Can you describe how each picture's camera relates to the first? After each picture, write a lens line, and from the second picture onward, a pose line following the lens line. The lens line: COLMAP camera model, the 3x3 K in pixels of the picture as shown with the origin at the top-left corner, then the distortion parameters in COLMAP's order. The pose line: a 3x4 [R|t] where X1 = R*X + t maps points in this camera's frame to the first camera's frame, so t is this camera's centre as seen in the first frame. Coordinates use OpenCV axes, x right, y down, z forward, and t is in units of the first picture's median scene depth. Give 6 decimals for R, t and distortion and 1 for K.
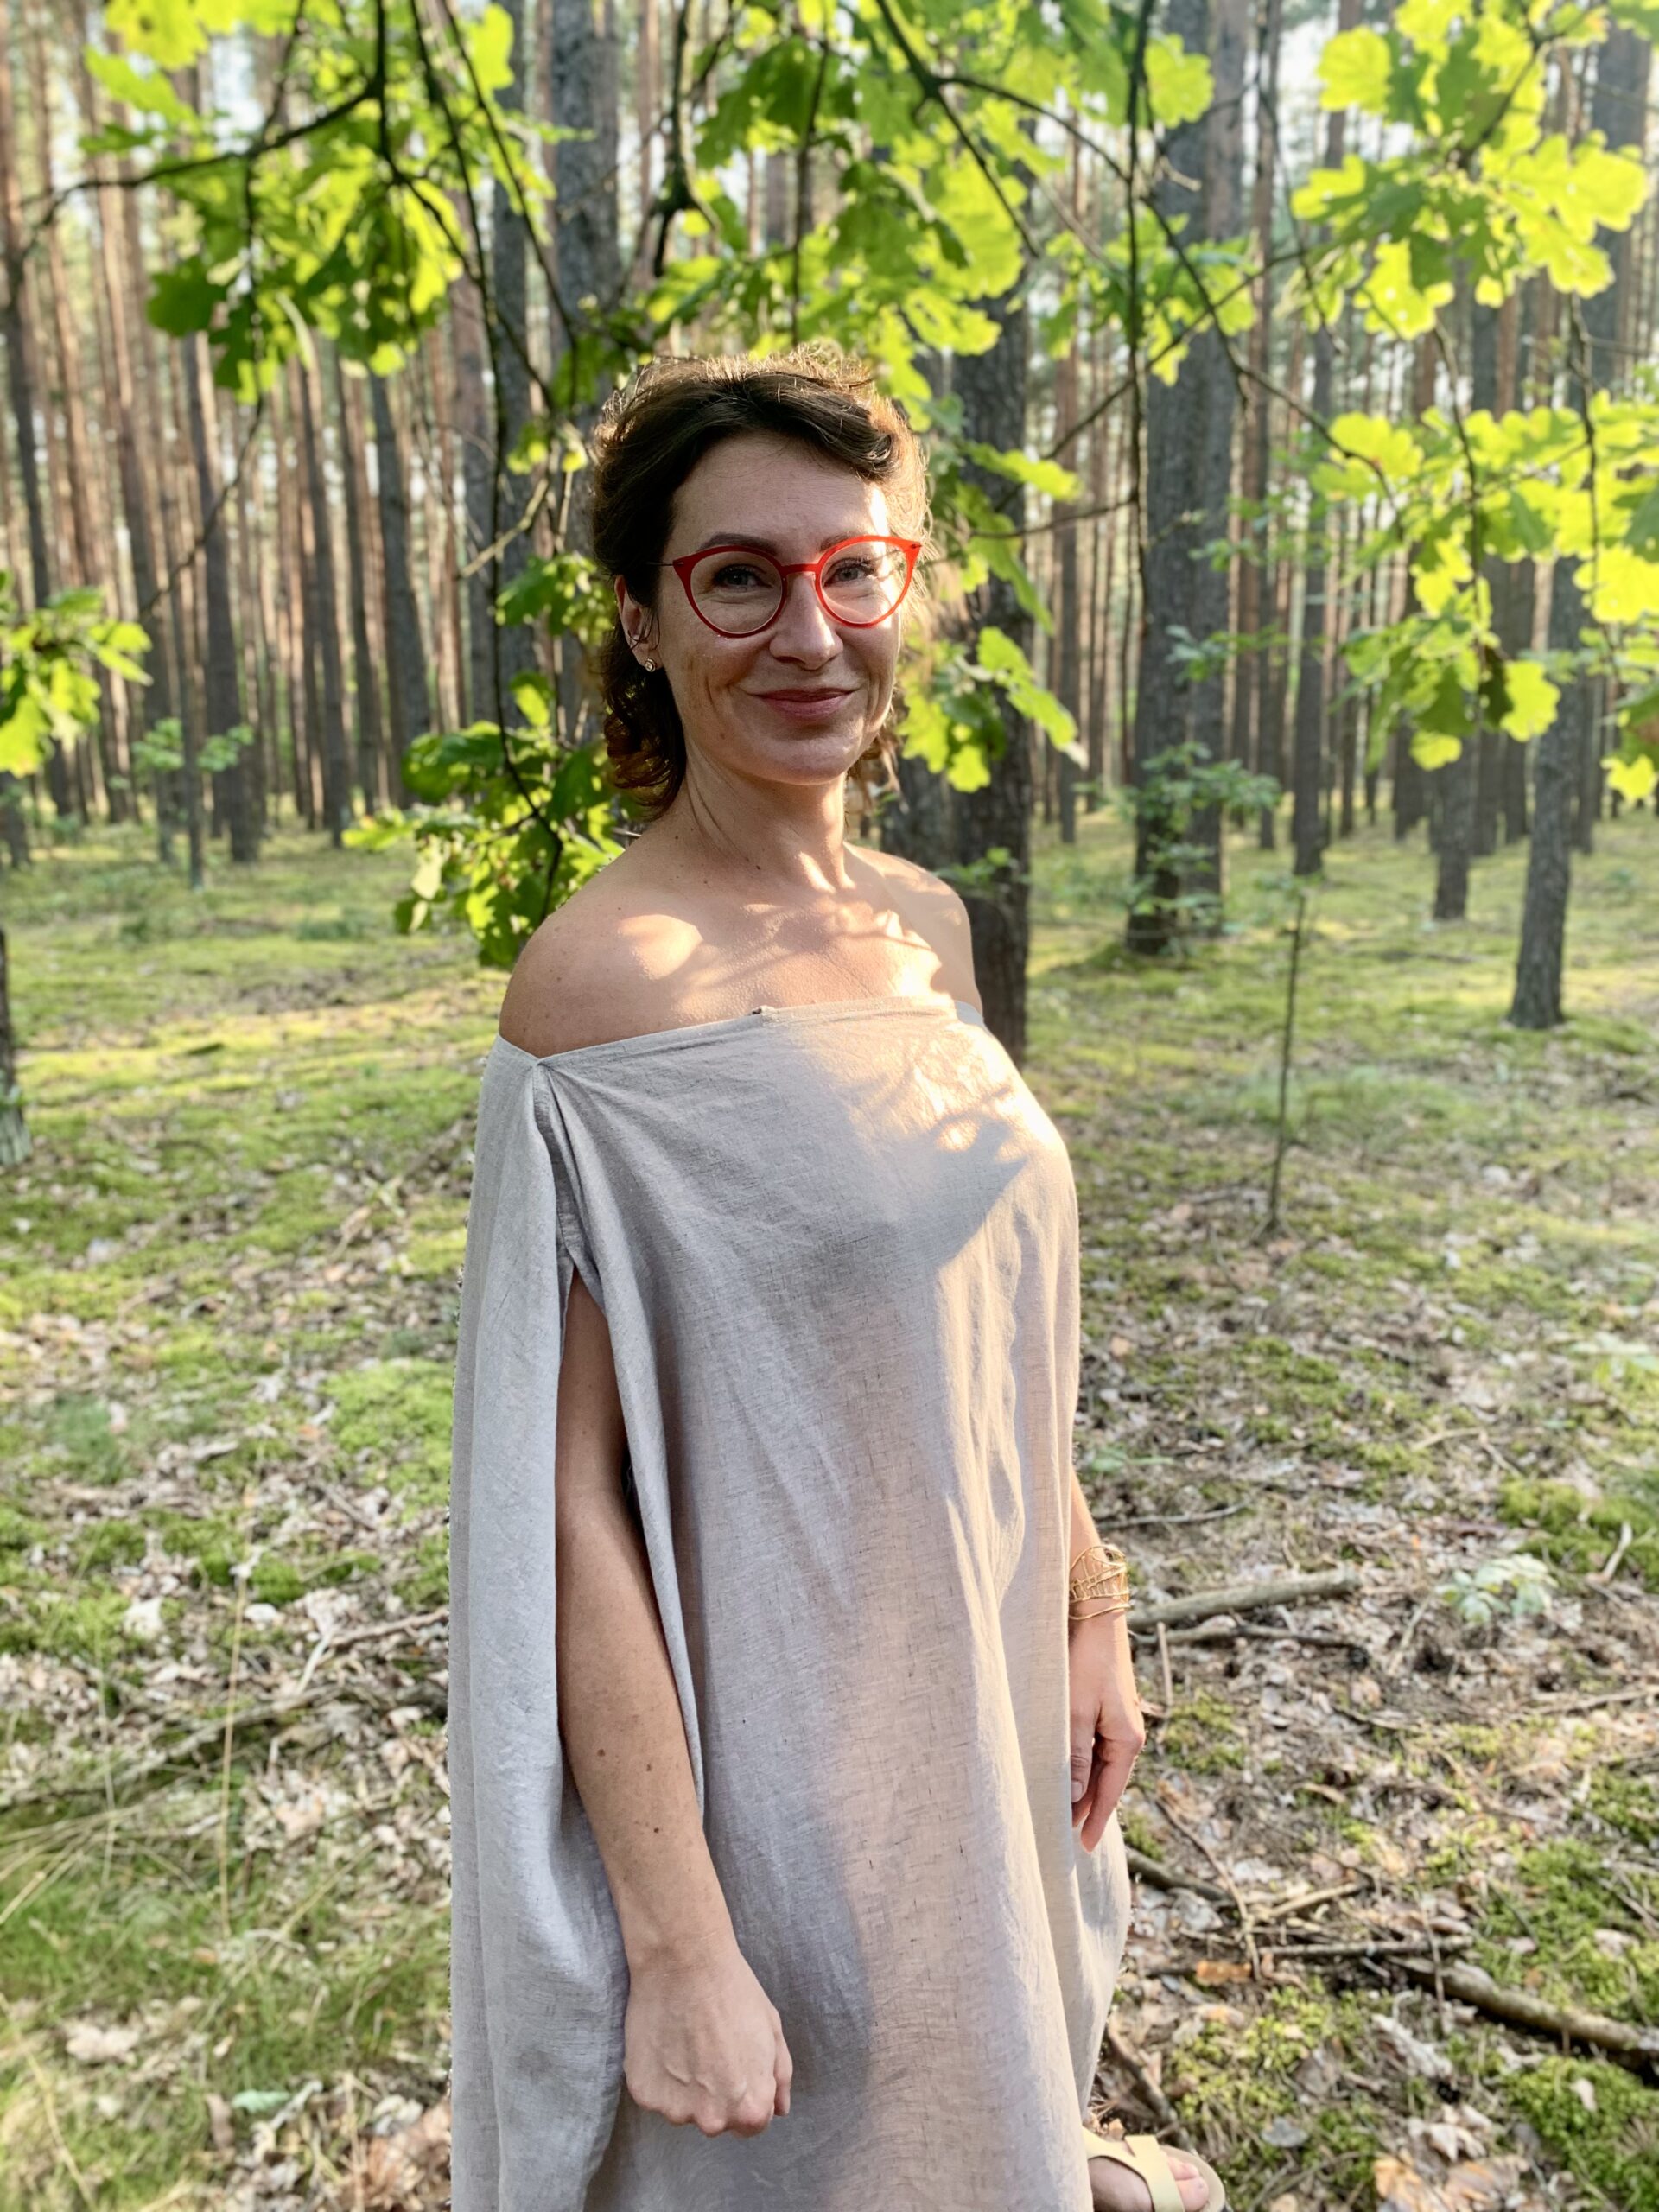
lens RADIAL K [[1677.7, 0, 819.6], [0, 1677.7, 1083.2], [0, 0, 1]] dist [0.006894, 0.001312]
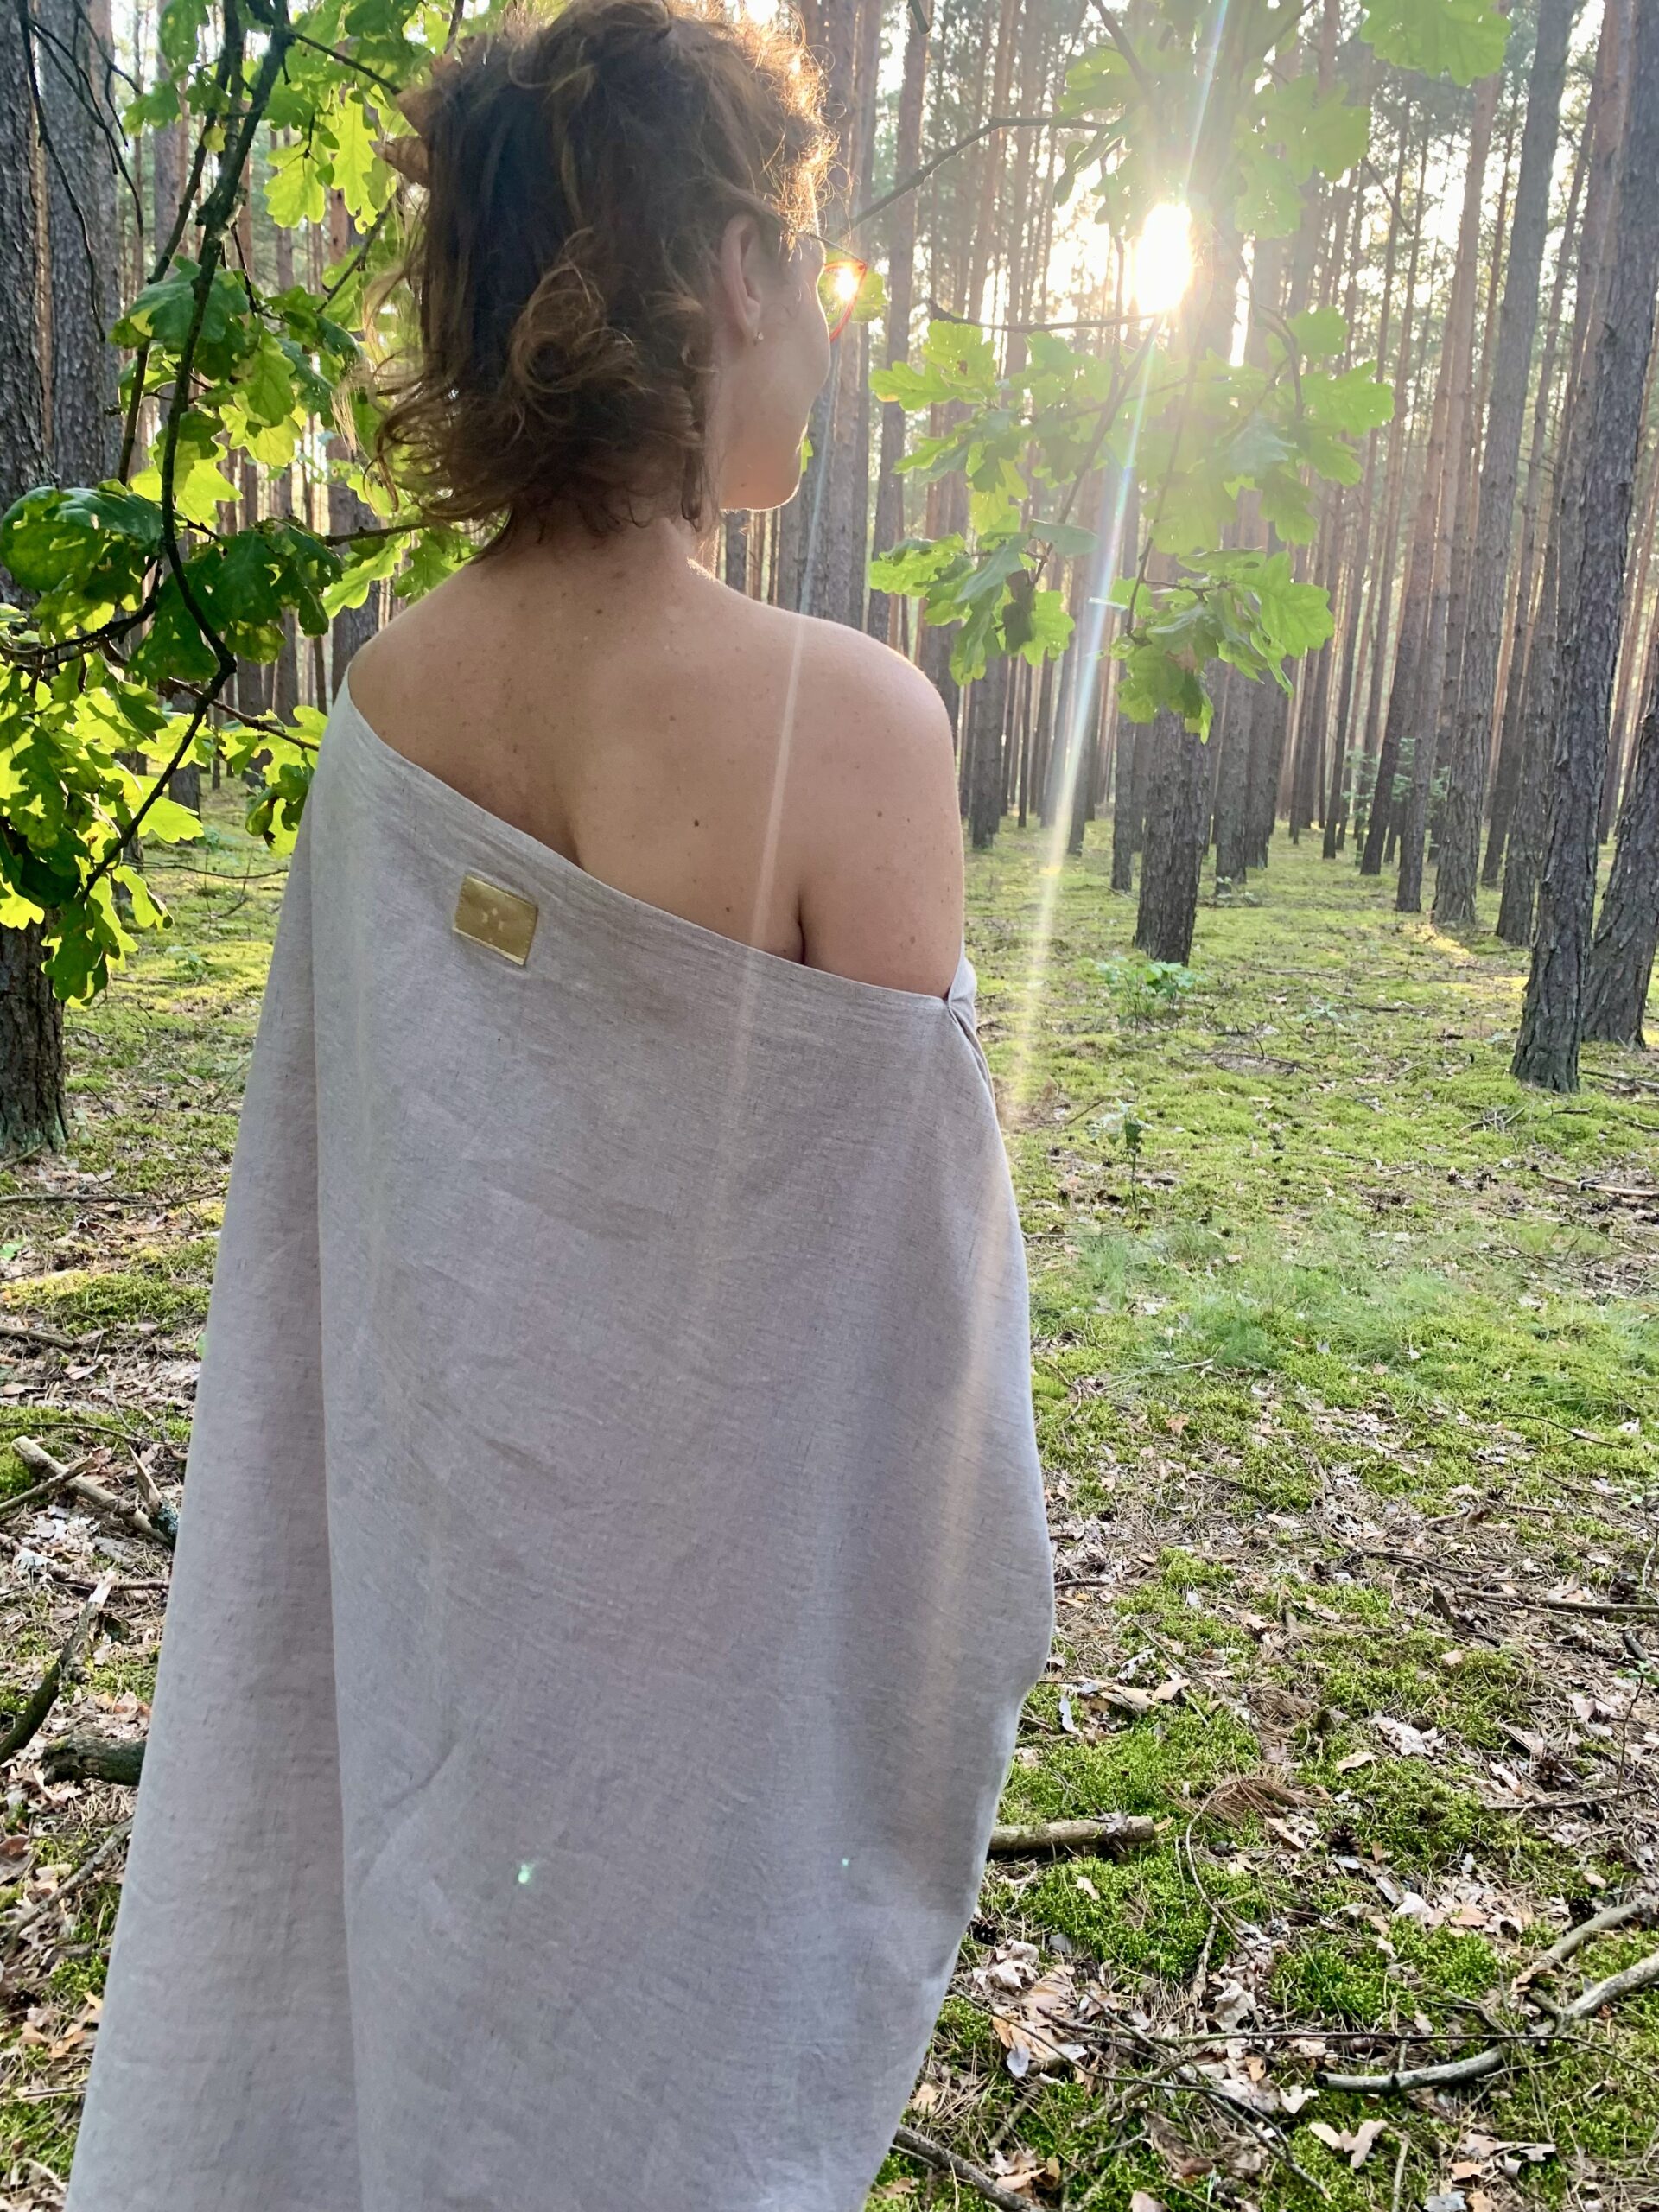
lens RADIAL K [[1703.2, 0, 828.5], [0, 1703.2, 1079.8], [0, 0, 1]] dist [0.004078, 0.012371]
pose [[0.794087, -0.067336, 0.604063, -0.207522], [0.058358, 0.997699, 0.034500, 0.012815], [-0.604996, 0.007856, 0.796190, 0.130679]]
